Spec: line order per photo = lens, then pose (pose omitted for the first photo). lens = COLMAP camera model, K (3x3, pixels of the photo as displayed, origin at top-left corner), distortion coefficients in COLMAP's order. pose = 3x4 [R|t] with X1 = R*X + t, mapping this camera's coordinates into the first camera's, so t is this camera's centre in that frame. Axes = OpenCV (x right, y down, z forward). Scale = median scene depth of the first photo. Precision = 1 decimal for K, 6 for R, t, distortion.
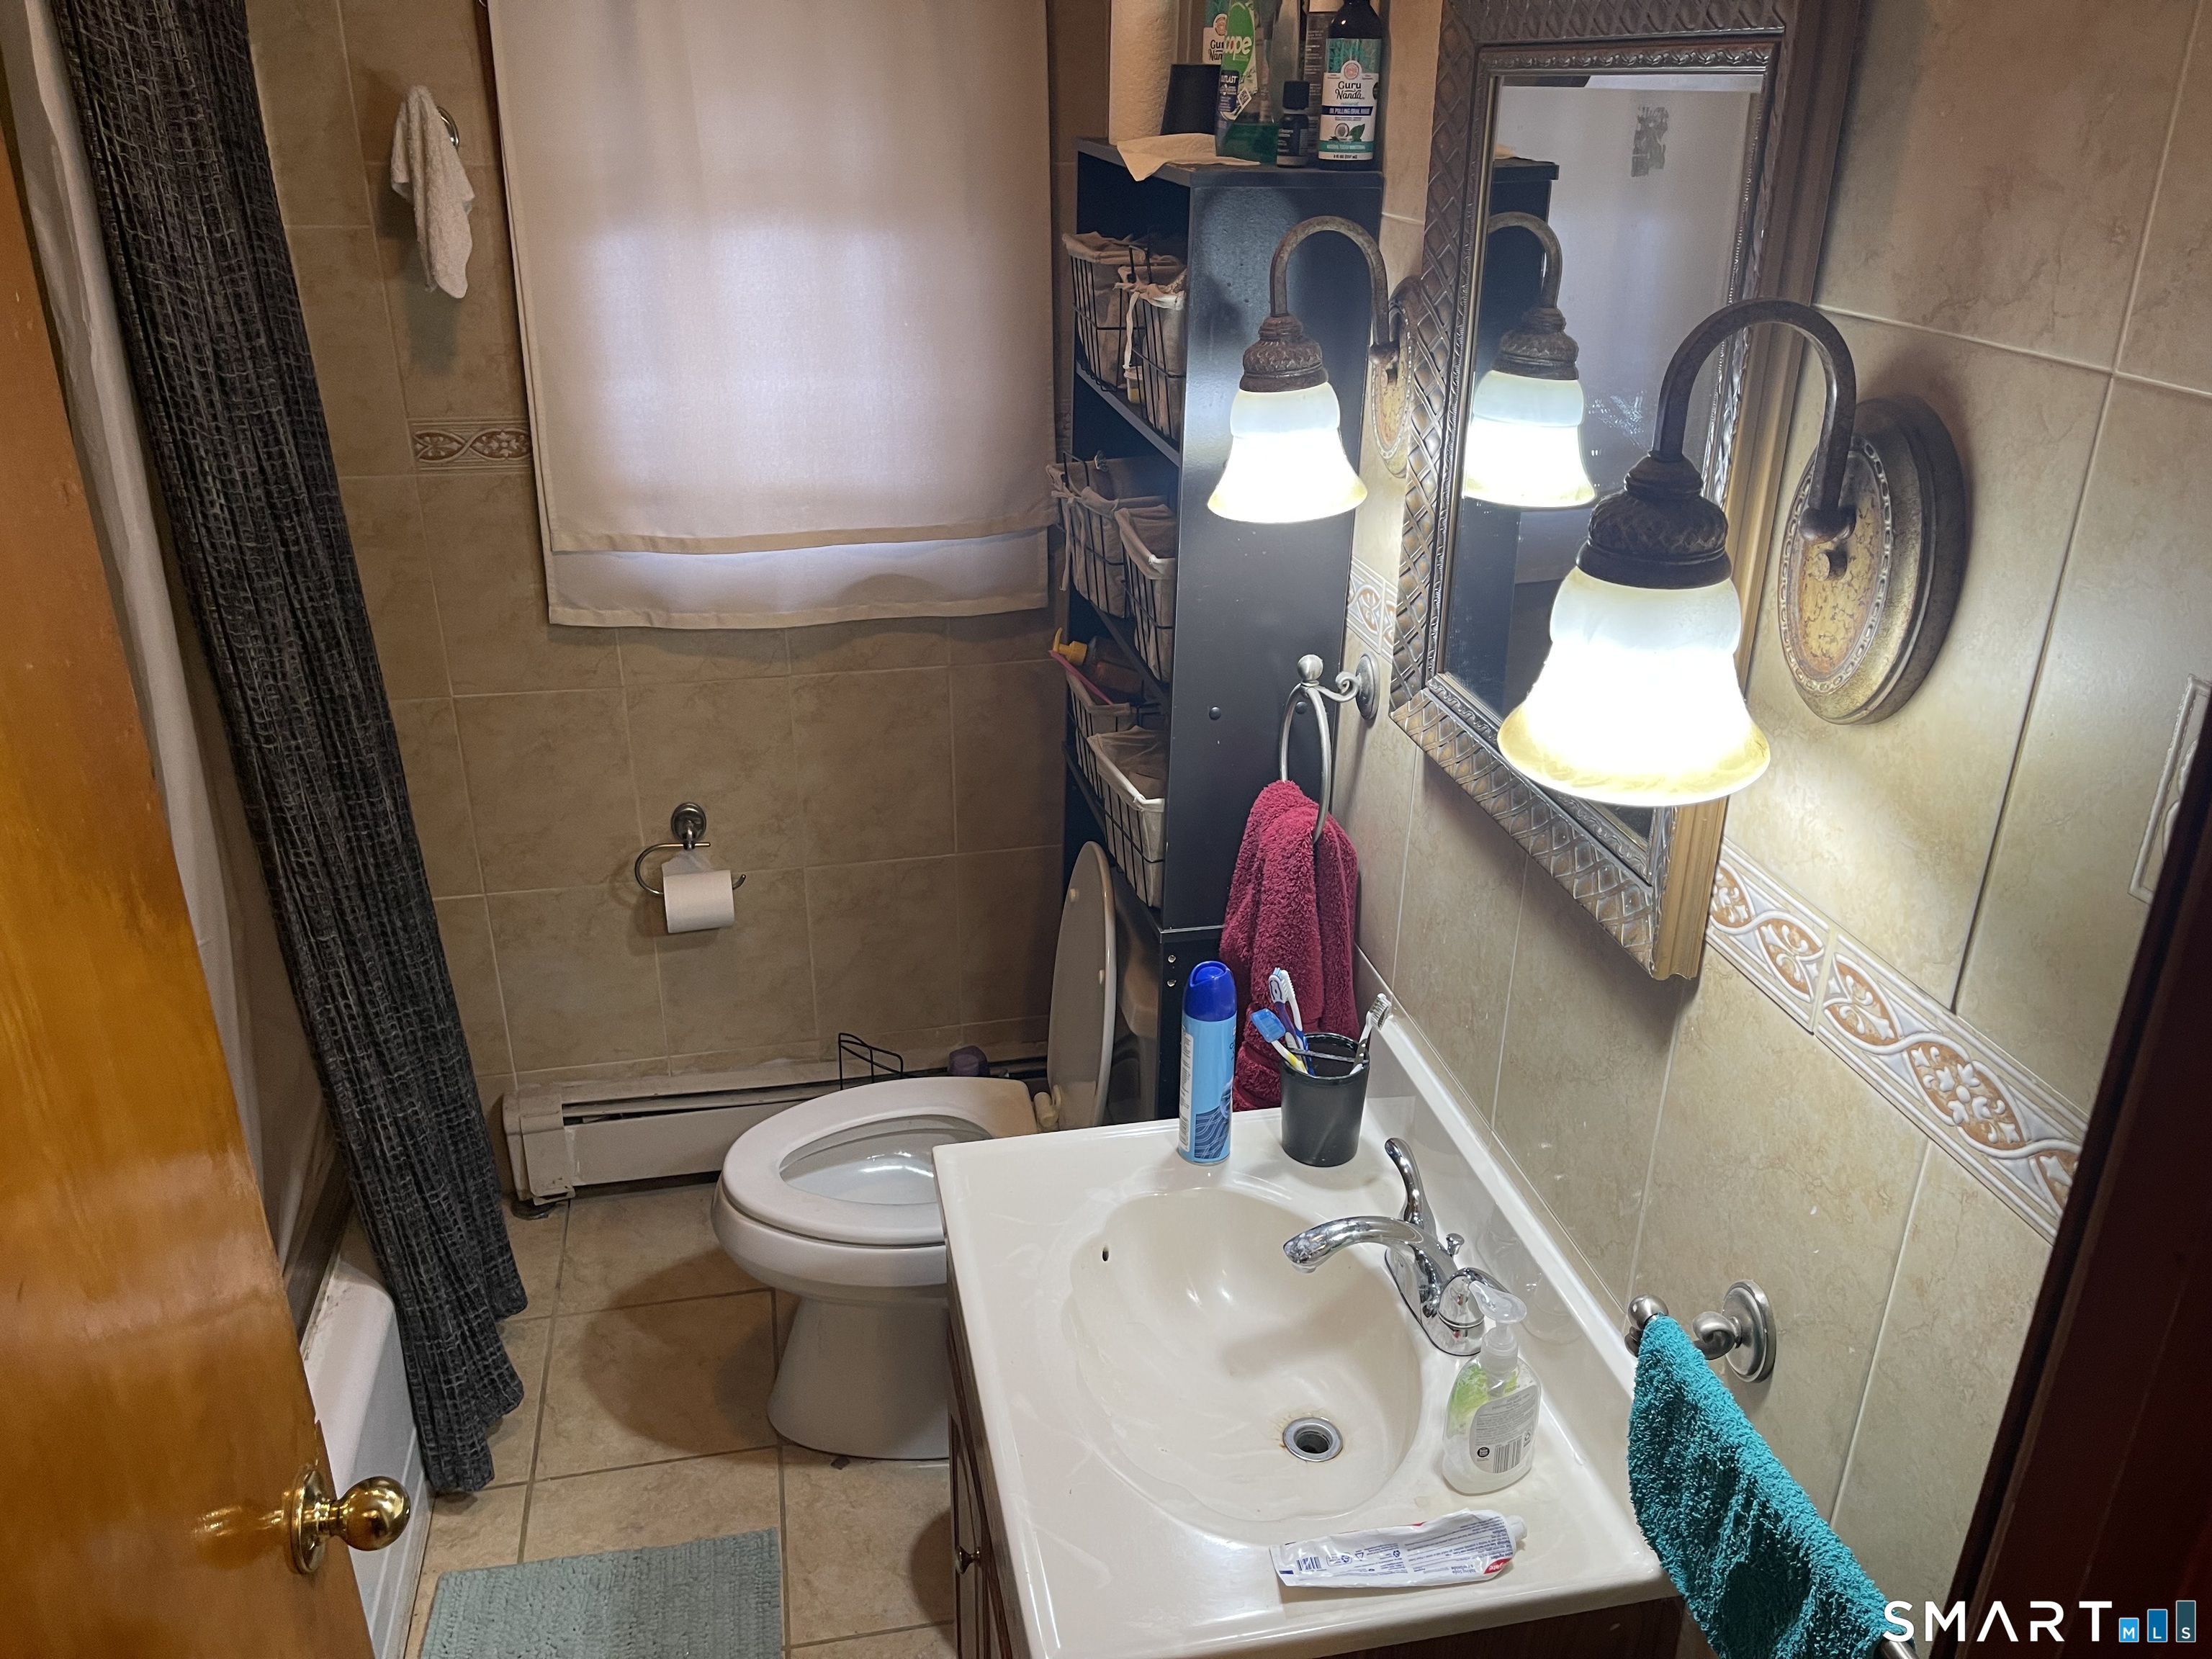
lens RADIAL K [[1654.7, 0, 1095.6], [0, 1654.7, 831.7], [0, 0, 1]] dist [0.051508, -0.067954]
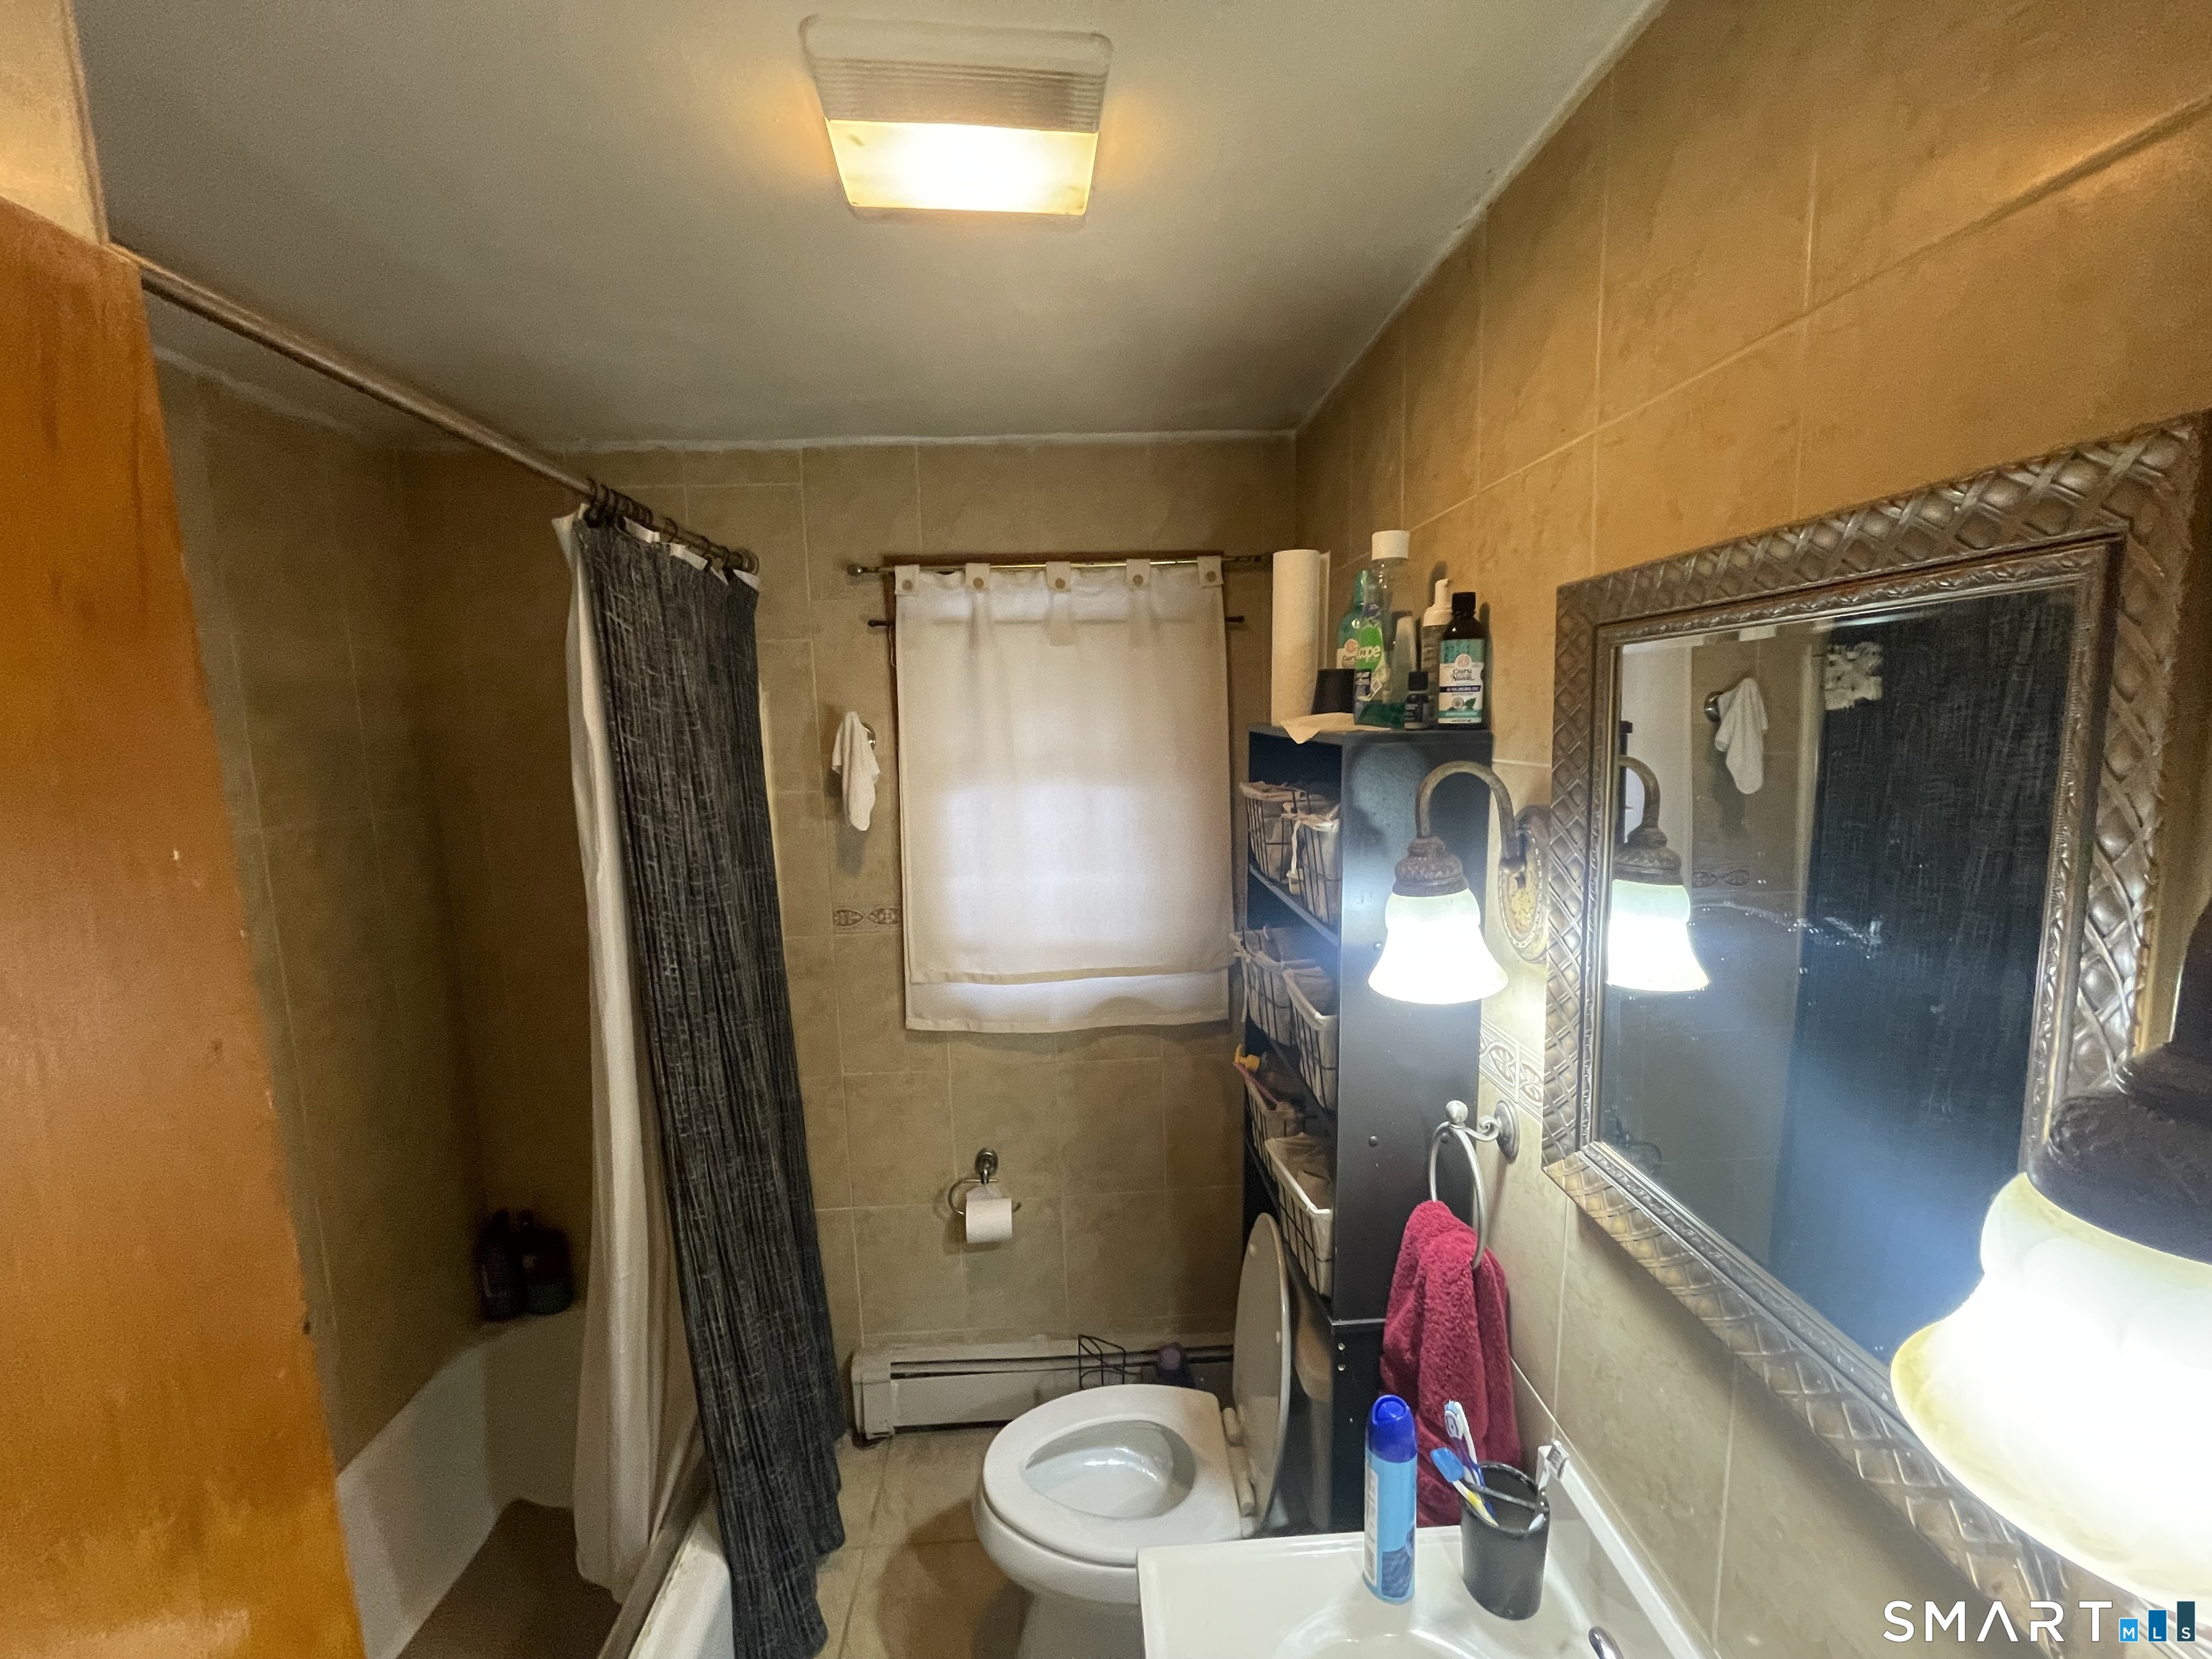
lens RADIAL K [[892.6, 0, 1106.0], [0, 892.6, 829.5], [0, 0, 1]] dist [-0.005653, 0.000051]
pose [[0.987923, -0.016429, -0.154071, -0.016709], [-0.029816, 0.955621, -0.293086, -0.085480], [0.152049, 0.294140, 0.943590, 0.251493]]
